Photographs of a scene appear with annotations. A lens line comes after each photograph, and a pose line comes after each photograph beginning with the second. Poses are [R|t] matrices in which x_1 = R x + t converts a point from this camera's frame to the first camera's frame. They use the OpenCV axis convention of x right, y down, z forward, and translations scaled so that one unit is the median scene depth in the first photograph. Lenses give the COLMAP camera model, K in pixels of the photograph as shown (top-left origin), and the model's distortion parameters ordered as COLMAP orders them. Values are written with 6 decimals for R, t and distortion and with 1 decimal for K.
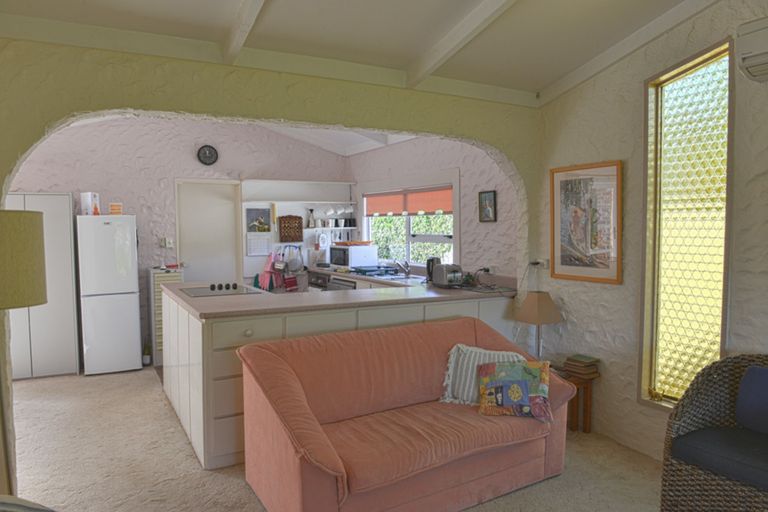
lens RADIAL K [[534.0, 0, 384.0], [0, 534.0, 256.0], [0, 0, 1]] dist [-0.135940, 0.000590]
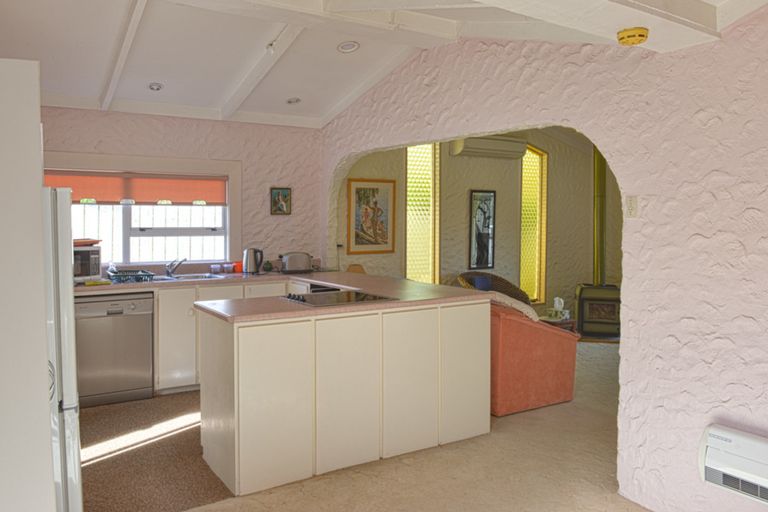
lens RADIAL K [[534.0, 0, 384.0], [0, 534.0, 256.0], [0, 0, 1]] dist [-0.135940, 0.000590]
pose [[-0.060563, -0.047836, 0.997017, -0.991259], [0.058854, 0.996942, 0.051407, -0.020650], [-0.996428, 0.061792, -0.057562, 0.865542]]
